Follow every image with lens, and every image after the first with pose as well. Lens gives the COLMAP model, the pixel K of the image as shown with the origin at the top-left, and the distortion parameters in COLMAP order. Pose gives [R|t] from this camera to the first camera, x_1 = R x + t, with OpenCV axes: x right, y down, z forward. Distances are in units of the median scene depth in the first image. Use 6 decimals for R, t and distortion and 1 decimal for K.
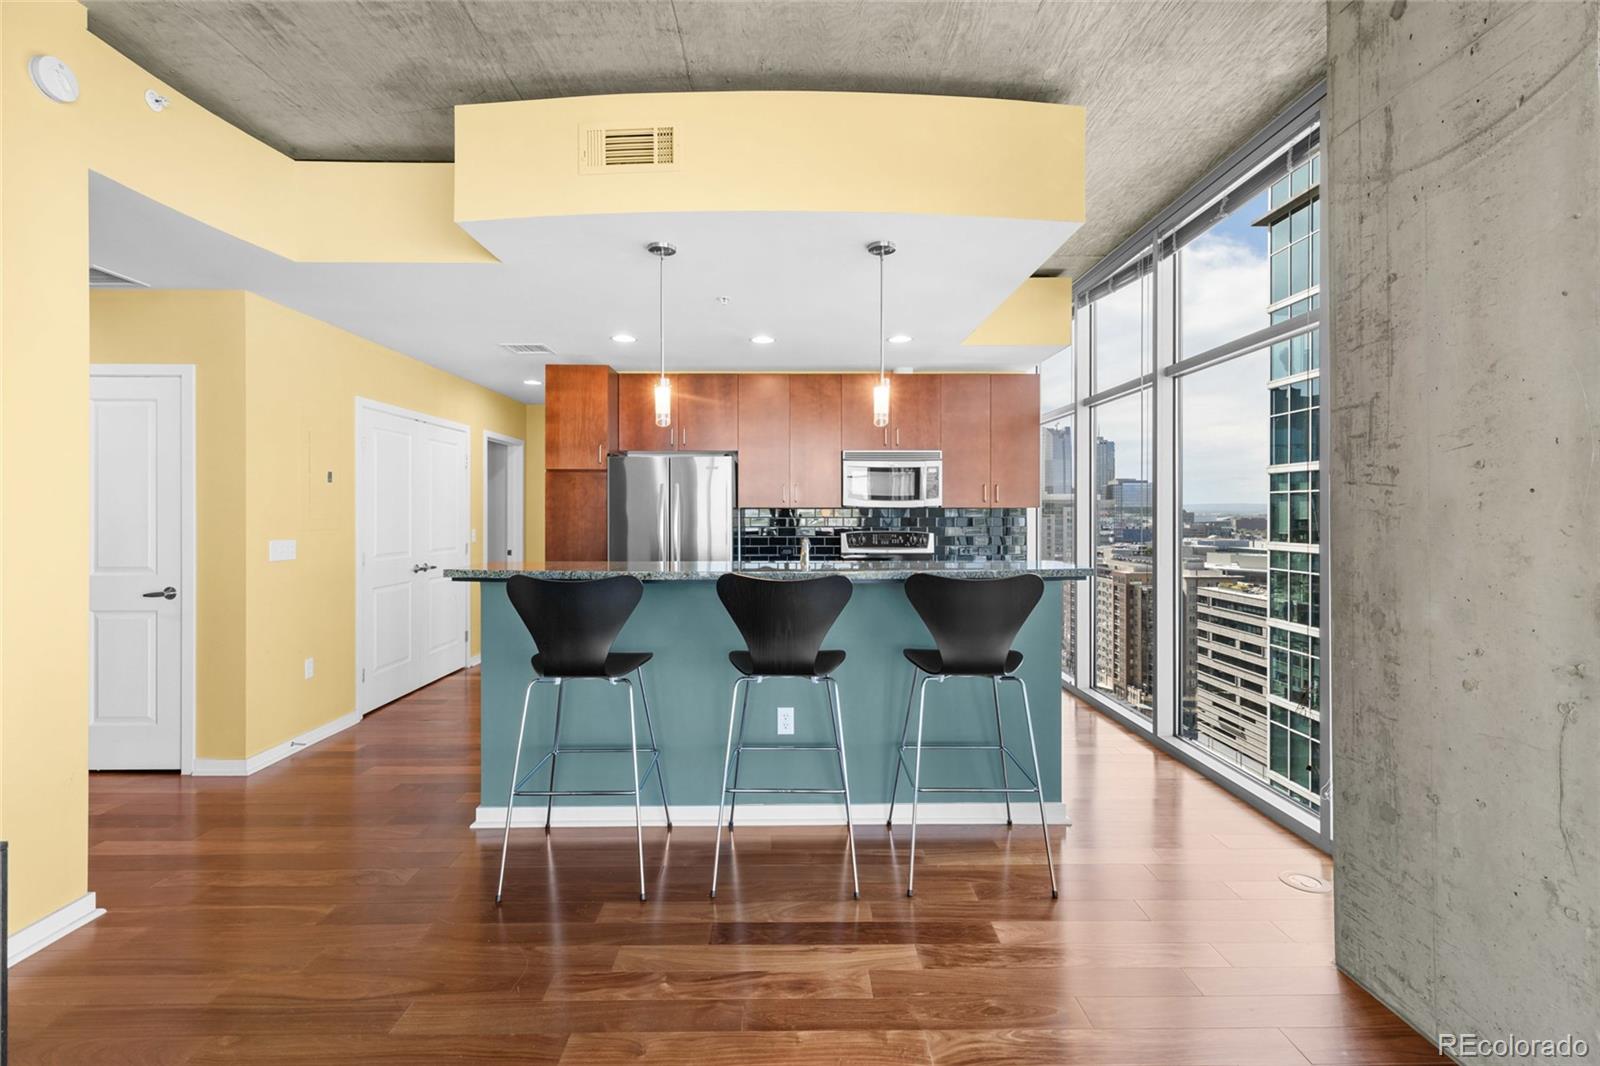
lens RADIAL K [[729.6, 0, 805.7], [0, 729.6, 515.4], [0, 0, 1]] dist [0.004152, -0.000394]
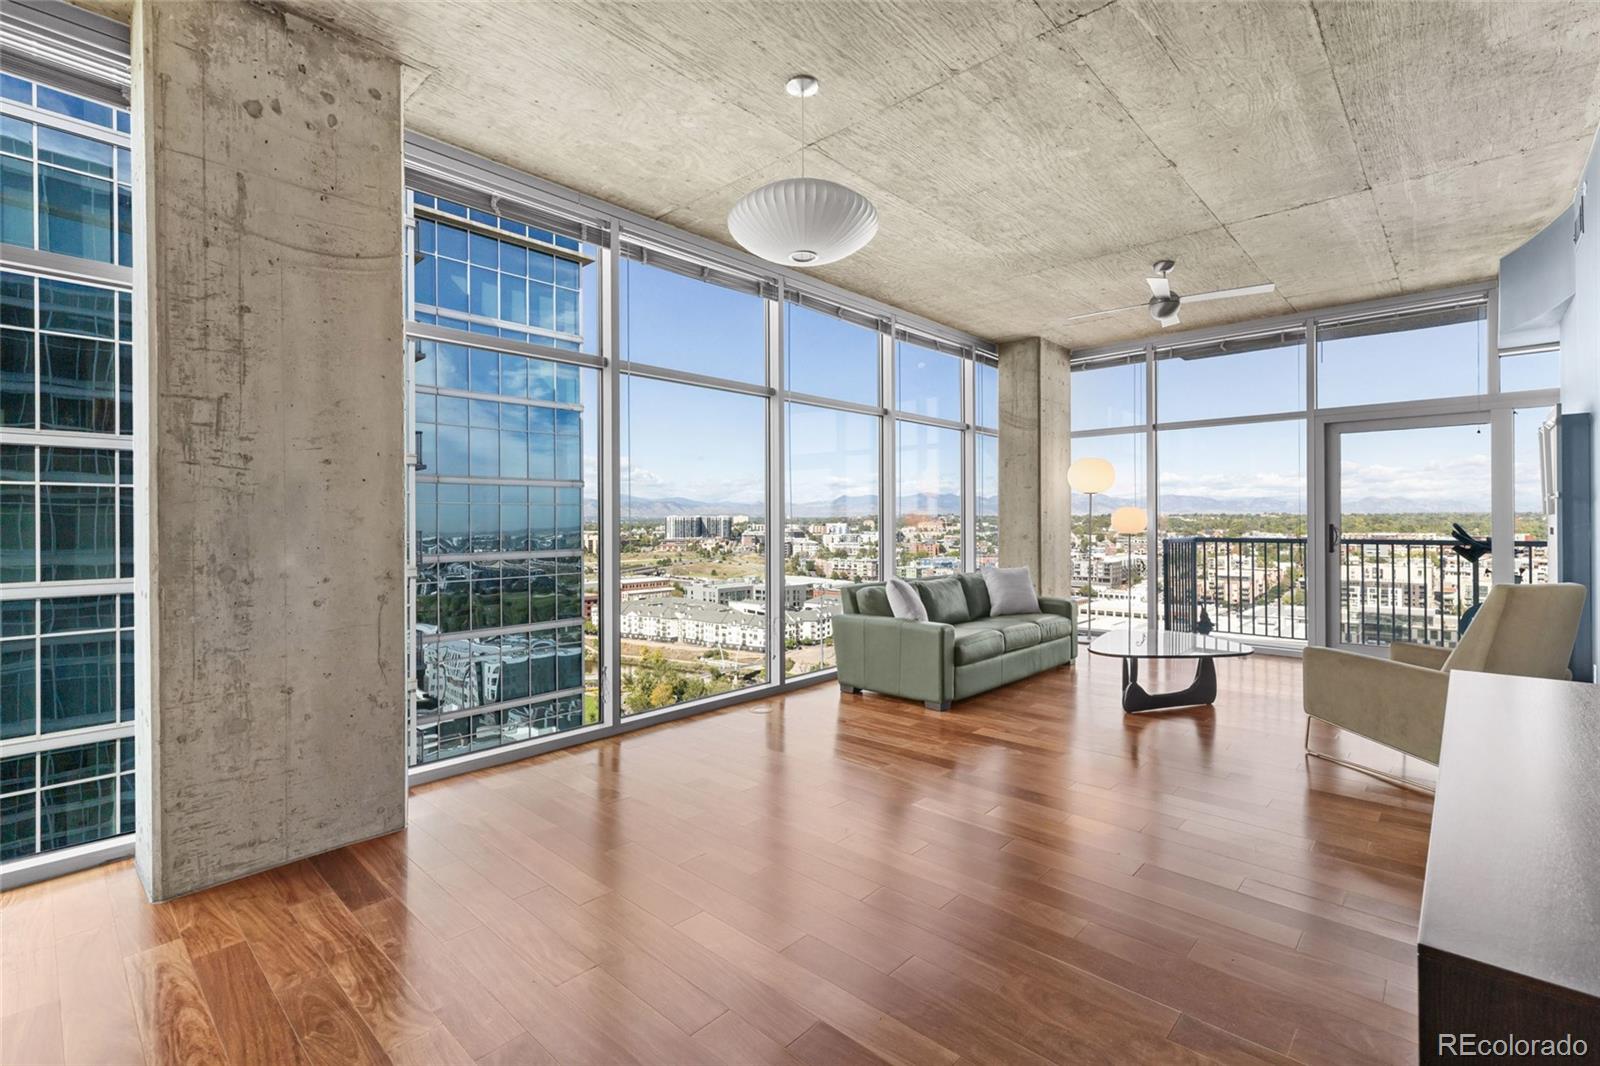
lens RADIAL K [[729.6, 0, 798.2], [0, 729.6, 520.7], [0, 0, 1]] dist [0.004152, -0.000394]
pose [[-0.723135, 0.003359, 0.690698, -0.738886], [0.006714, 0.999975, 0.002166, 0.049991], [-0.690674, 0.006203, -0.723140, 1.162538]]
